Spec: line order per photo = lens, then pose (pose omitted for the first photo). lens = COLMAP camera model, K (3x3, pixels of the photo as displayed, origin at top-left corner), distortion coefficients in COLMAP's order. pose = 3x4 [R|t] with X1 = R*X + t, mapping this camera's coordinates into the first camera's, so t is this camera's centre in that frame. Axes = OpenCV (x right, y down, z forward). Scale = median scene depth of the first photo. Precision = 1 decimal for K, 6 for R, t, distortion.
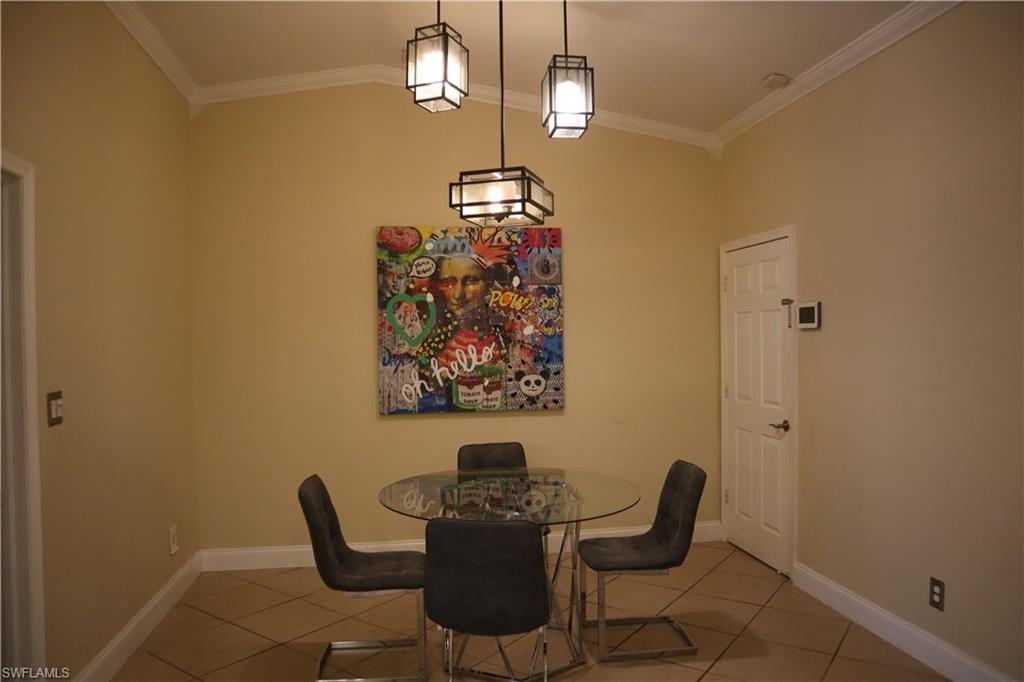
lens RADIAL K [[722.9, 0, 511.9], [0, 722.9, 341.4], [0, 0, 1]] dist [-0.066590, 0.015815]
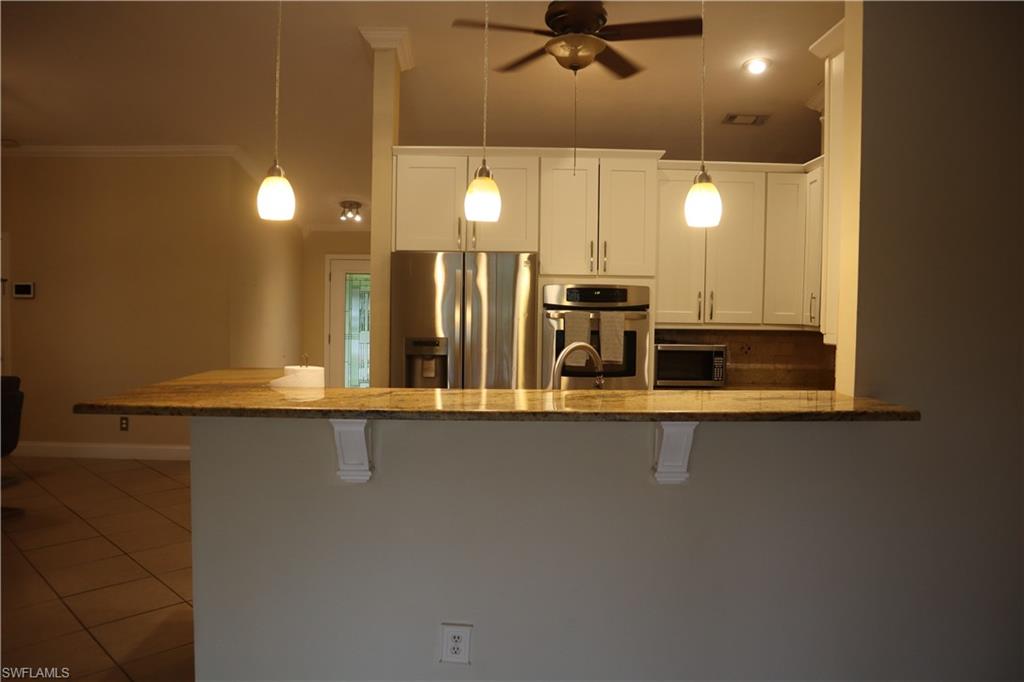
lens RADIAL K [[722.9, 0, 511.8], [0, 722.9, 339.3], [0, 0, 1]] dist [-0.066590, 0.015815]
pose [[0.142689, -0.037570, 0.989054, -1.083215], [-0.013782, 0.999107, 0.039940, -0.001794], [-0.989672, -0.019330, 0.142044, -0.380894]]
